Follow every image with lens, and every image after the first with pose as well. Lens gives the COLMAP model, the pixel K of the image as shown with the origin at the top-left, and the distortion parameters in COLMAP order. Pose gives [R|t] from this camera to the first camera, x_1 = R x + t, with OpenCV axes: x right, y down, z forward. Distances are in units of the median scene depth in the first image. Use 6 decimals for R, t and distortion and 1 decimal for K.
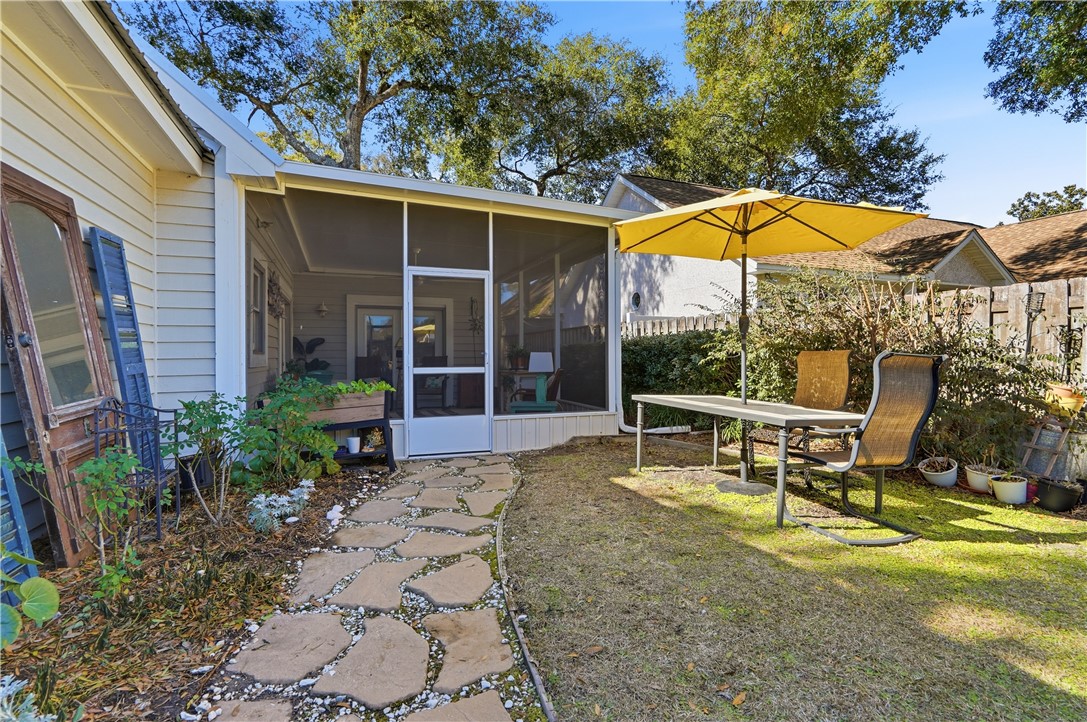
lens RADIAL K [[513.3, 0, 541.0], [0, 513.3, 357.5], [0, 0, 1]] dist [0.006532, 0.005280]
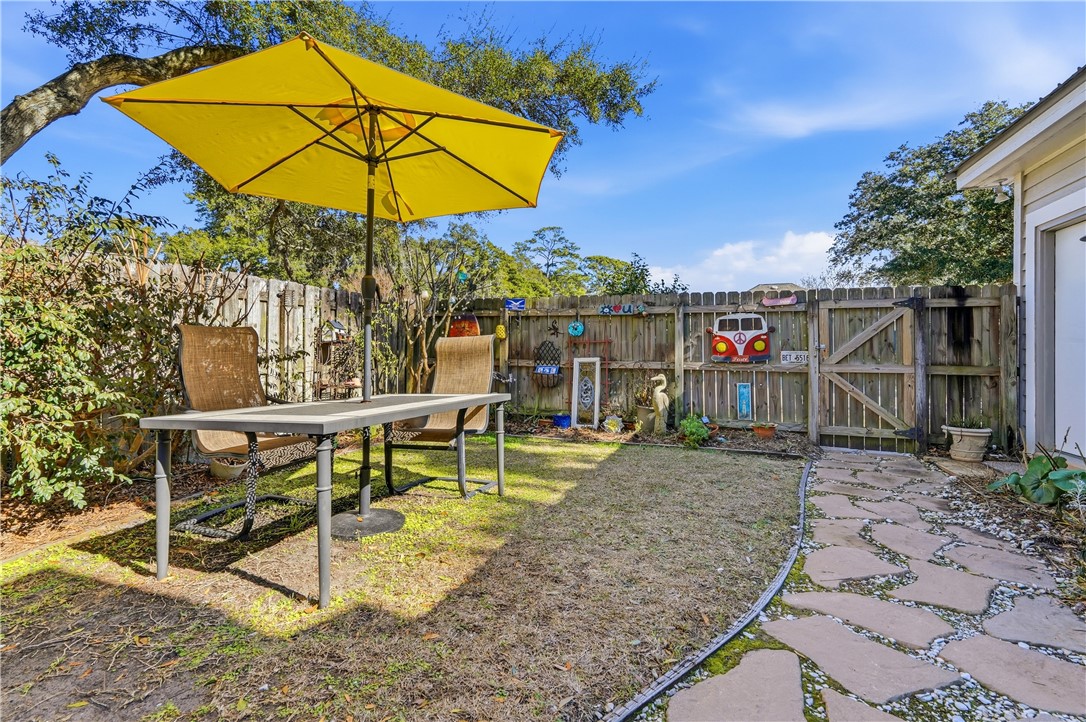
lens RADIAL K [[512.8, 0, 543.2], [0, 512.8, 360.4], [0, 0, 1]] dist [0.006532, 0.005280]
pose [[-0.753508, -0.001250, 0.657438, -0.257306], [0.004532, 0.999965, 0.007095, 0.031240], [-0.657424, 0.008326, -0.753475, 1.463974]]
